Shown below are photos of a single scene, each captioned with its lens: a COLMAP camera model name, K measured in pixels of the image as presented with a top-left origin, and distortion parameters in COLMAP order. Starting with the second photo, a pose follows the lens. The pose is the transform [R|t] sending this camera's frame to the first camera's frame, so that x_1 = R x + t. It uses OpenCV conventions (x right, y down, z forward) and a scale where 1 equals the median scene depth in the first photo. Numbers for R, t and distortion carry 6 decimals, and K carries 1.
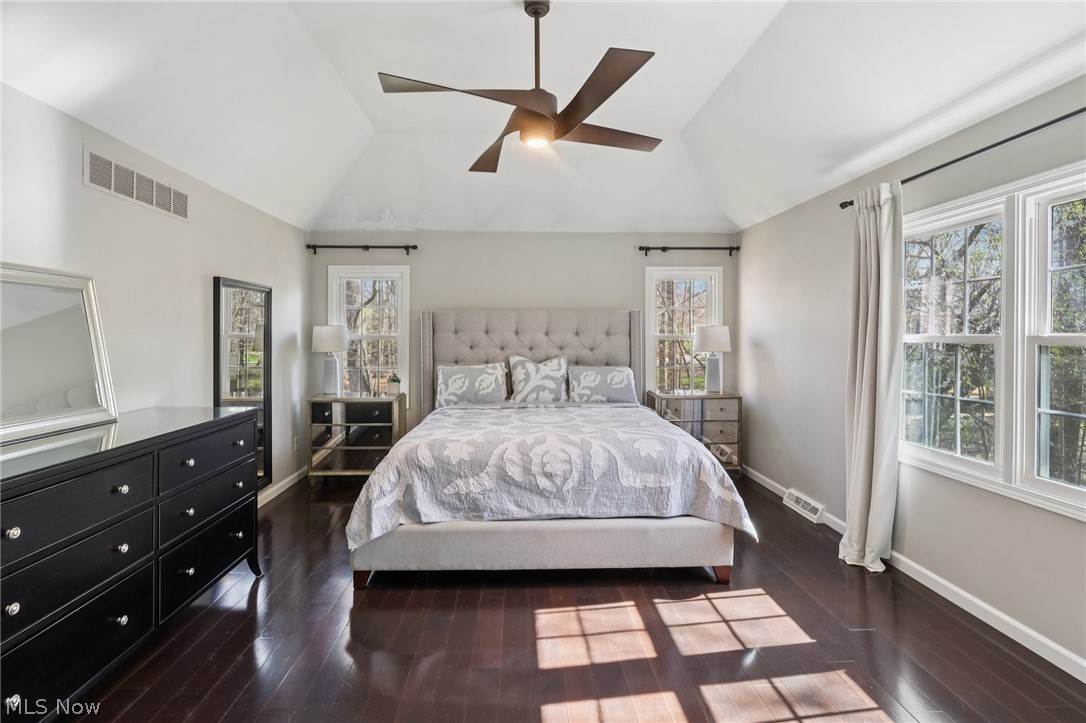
lens RADIAL K [[509.0, 0, 537.4], [0, 509.0, 339.9], [0, 0, 1]] dist [-0.003308, 0.000997]
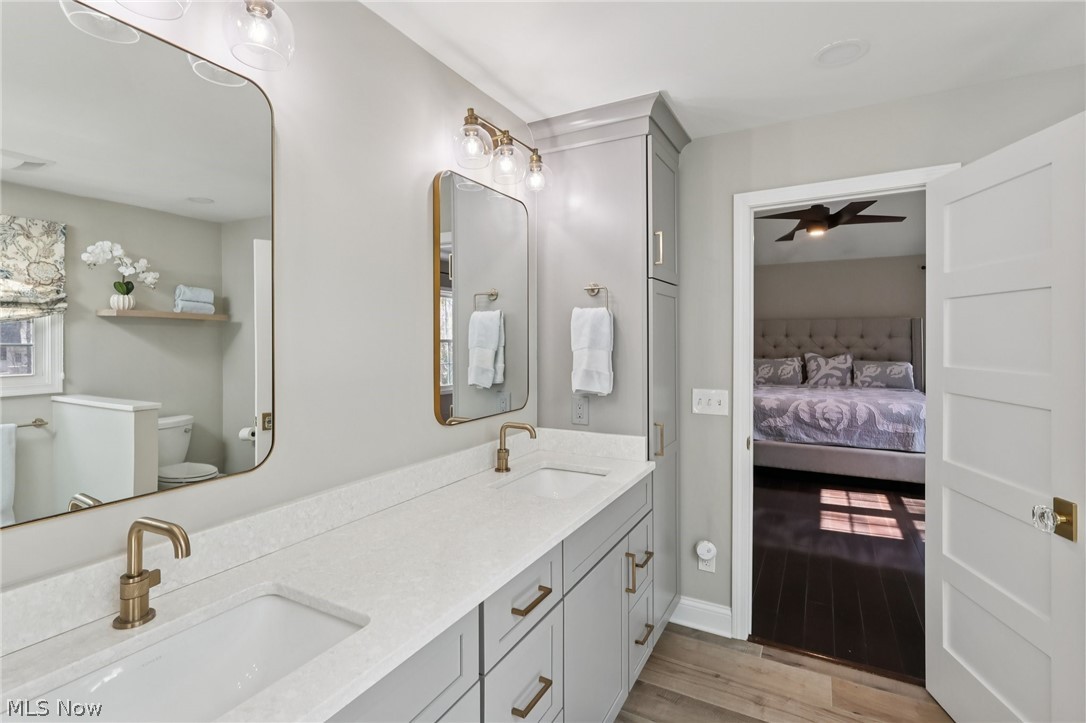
lens RADIAL K [[509.0, 0, 537.4], [0, 509.0, 339.9], [0, 0, 1]] dist [-0.003308, 0.000997]
pose [[0.850762, -0.004351, -0.525533, 0.089950], [0.001733, 0.999984, -0.005475, 0.003657], [0.525548, 0.003747, 0.850756, -0.942832]]
